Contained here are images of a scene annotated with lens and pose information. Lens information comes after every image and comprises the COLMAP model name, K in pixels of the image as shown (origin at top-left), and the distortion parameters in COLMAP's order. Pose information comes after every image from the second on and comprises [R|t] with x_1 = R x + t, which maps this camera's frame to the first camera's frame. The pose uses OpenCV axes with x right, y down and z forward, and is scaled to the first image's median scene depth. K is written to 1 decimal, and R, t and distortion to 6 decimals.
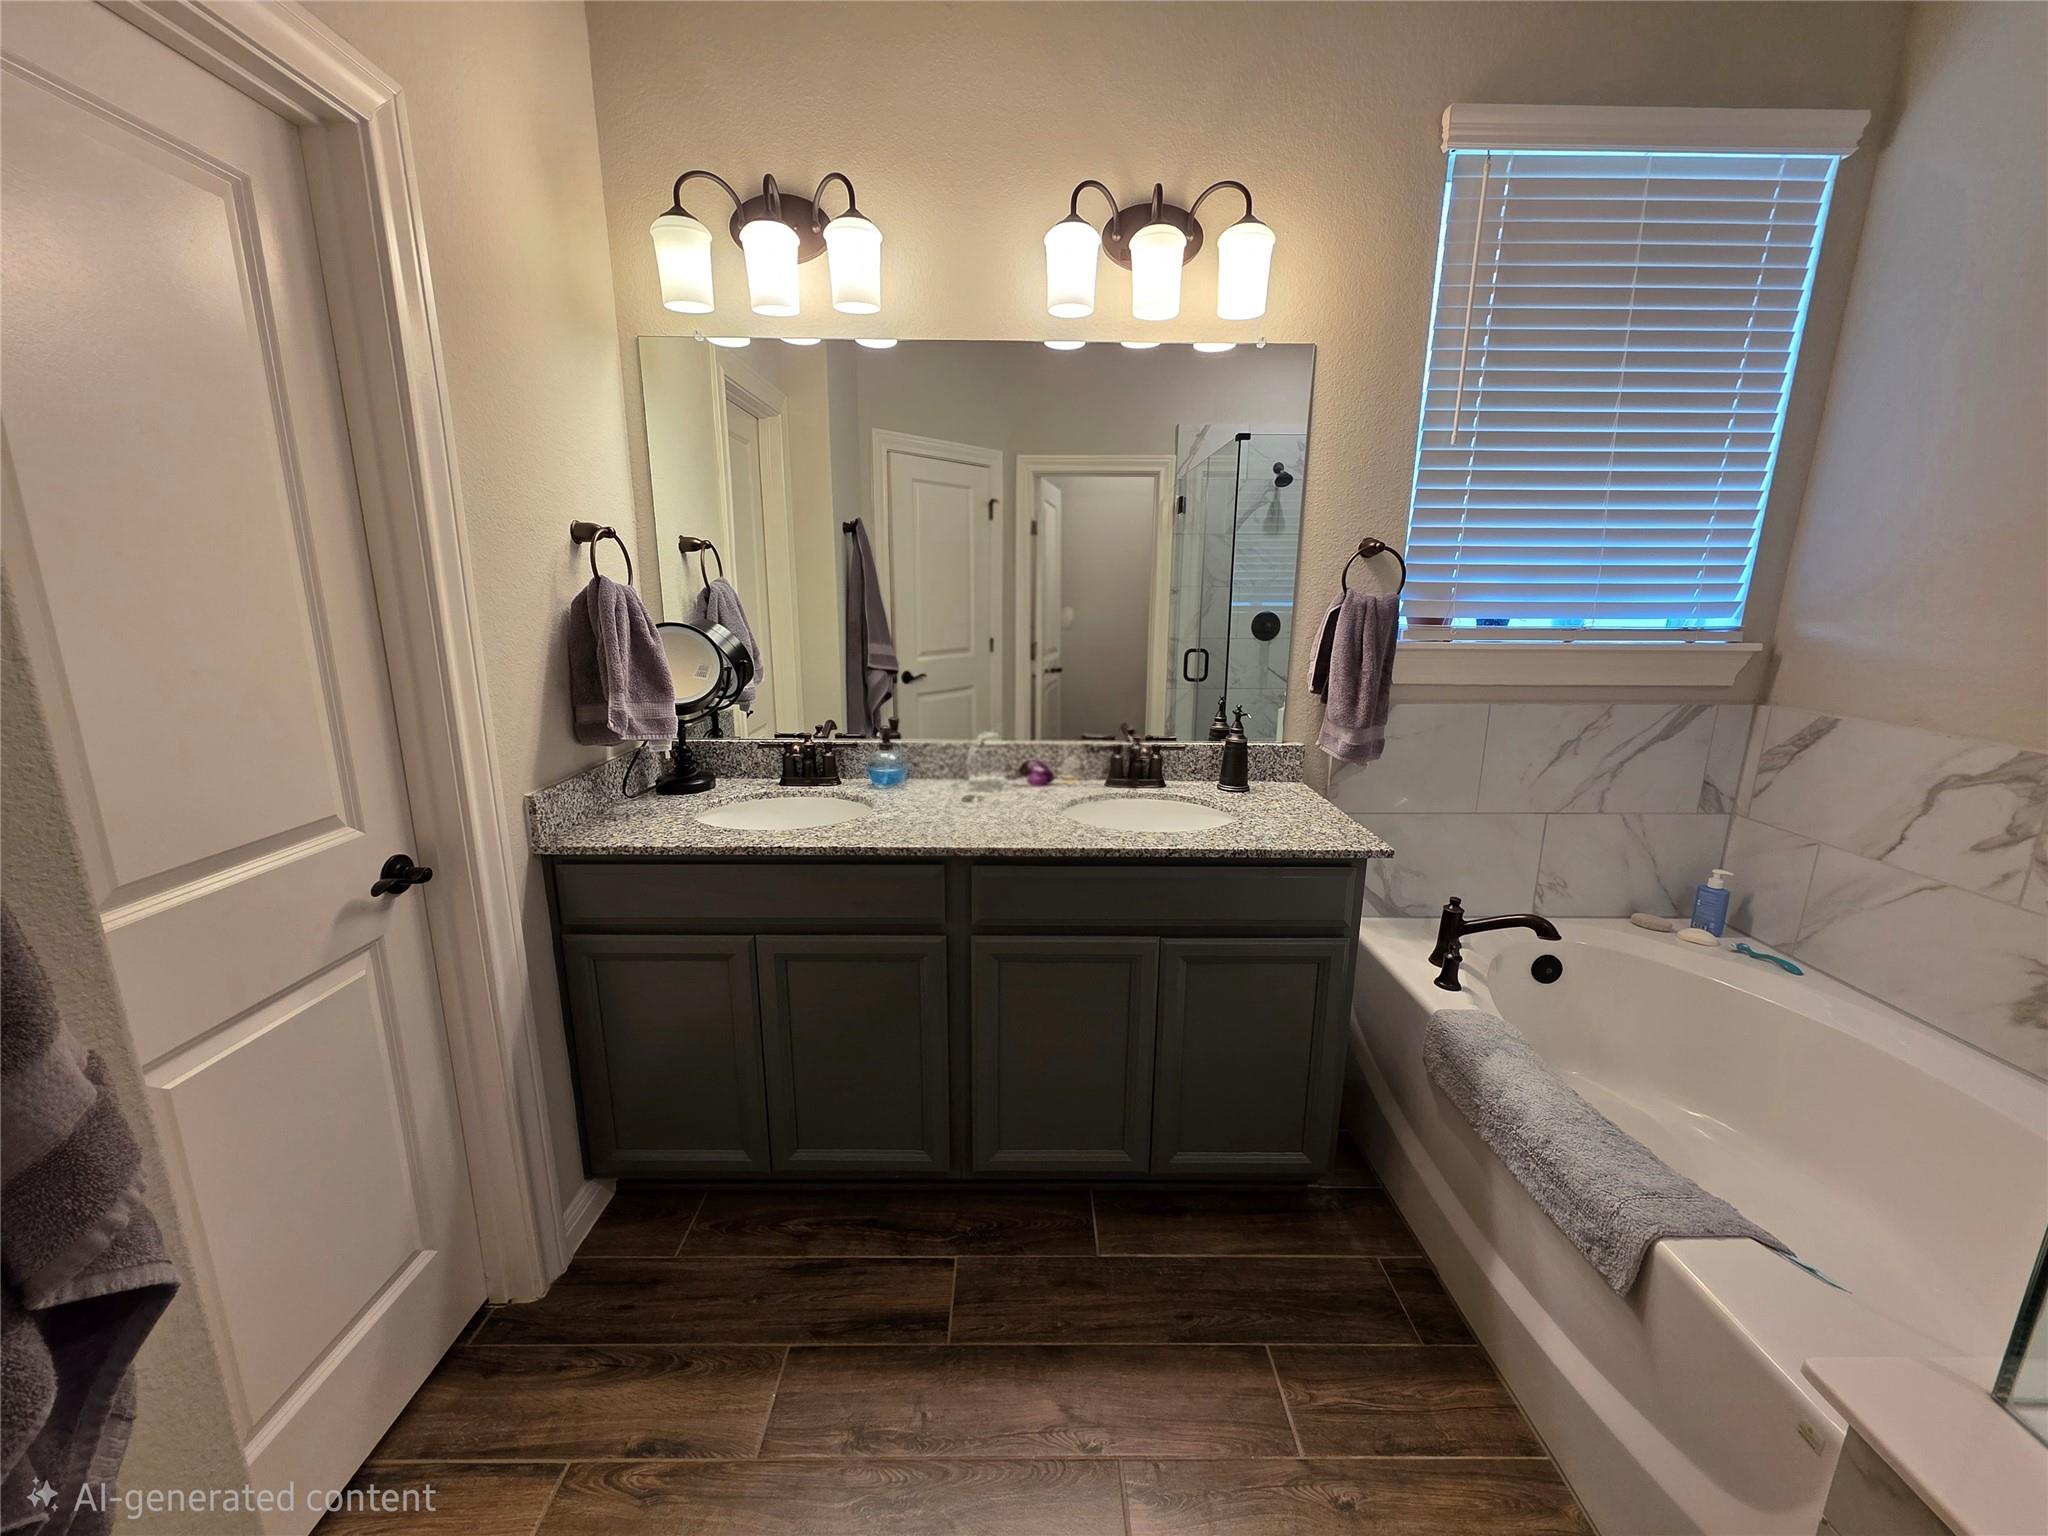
lens RADIAL K [[811.3, 0, 1021.9], [0, 811.3, 764.0], [0, 0, 1]] dist [0.000726, -0.000090]
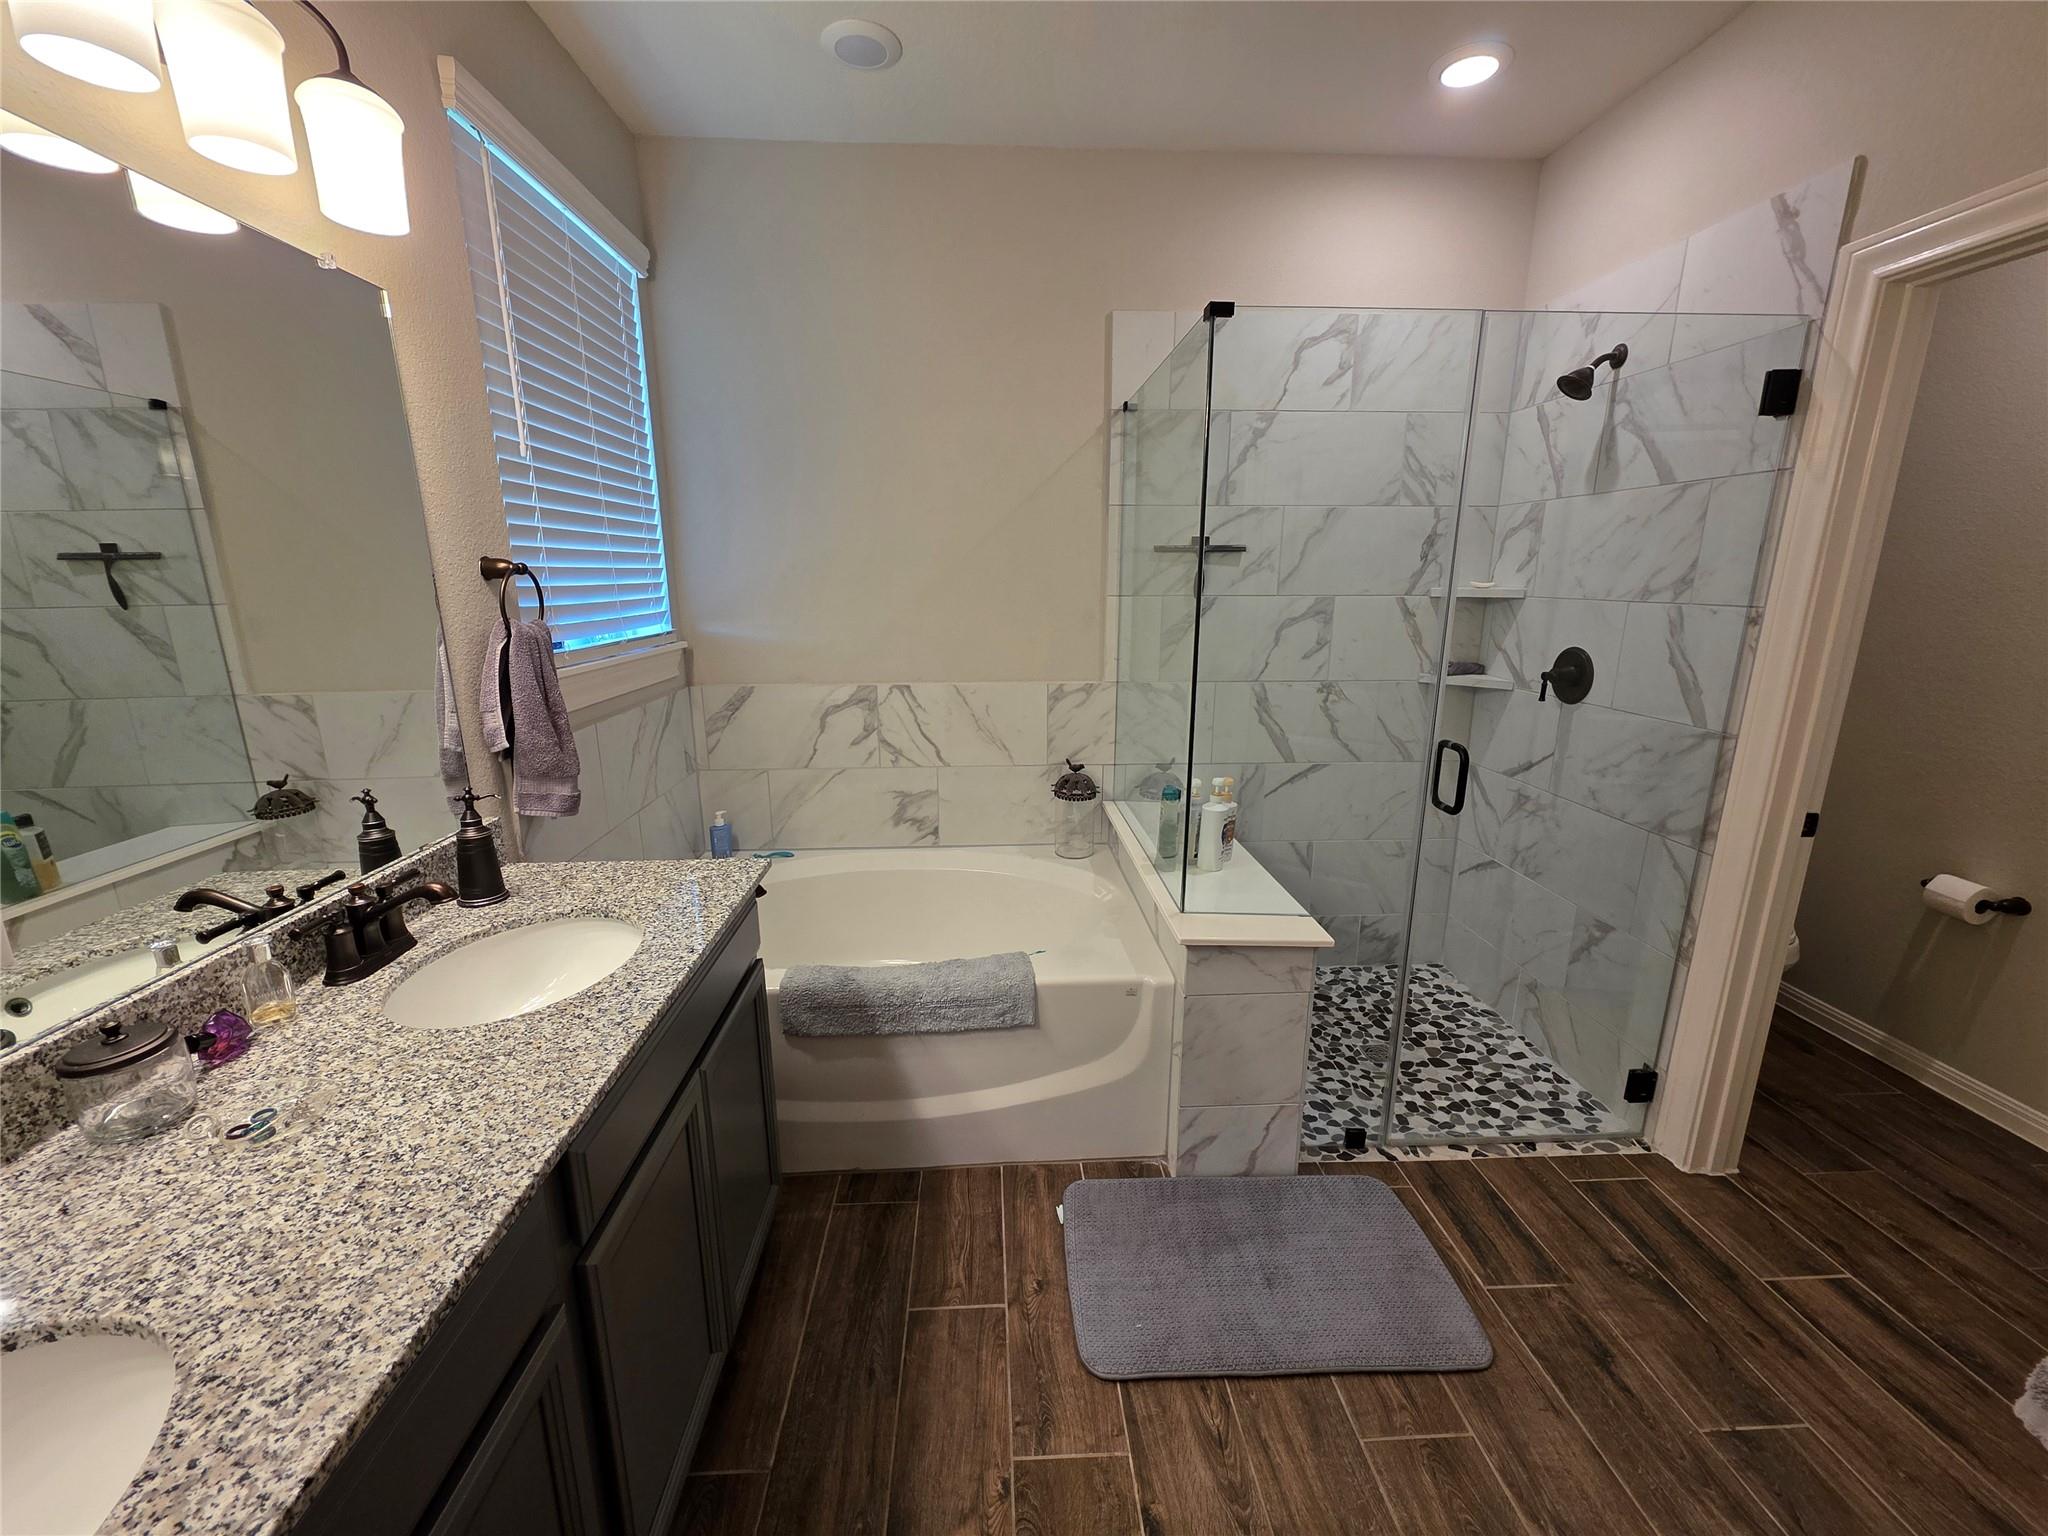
lens RADIAL K [[811.3, 0, 1020.2], [0, 811.3, 766.1], [0, 0, 1]] dist [0.000726, -0.000090]
pose [[-0.041260, -0.236043, 0.970866, -0.528609], [0.227334, 0.943990, 0.239170, -0.178503], [-0.972942, 0.230579, 0.014712, 0.598532]]
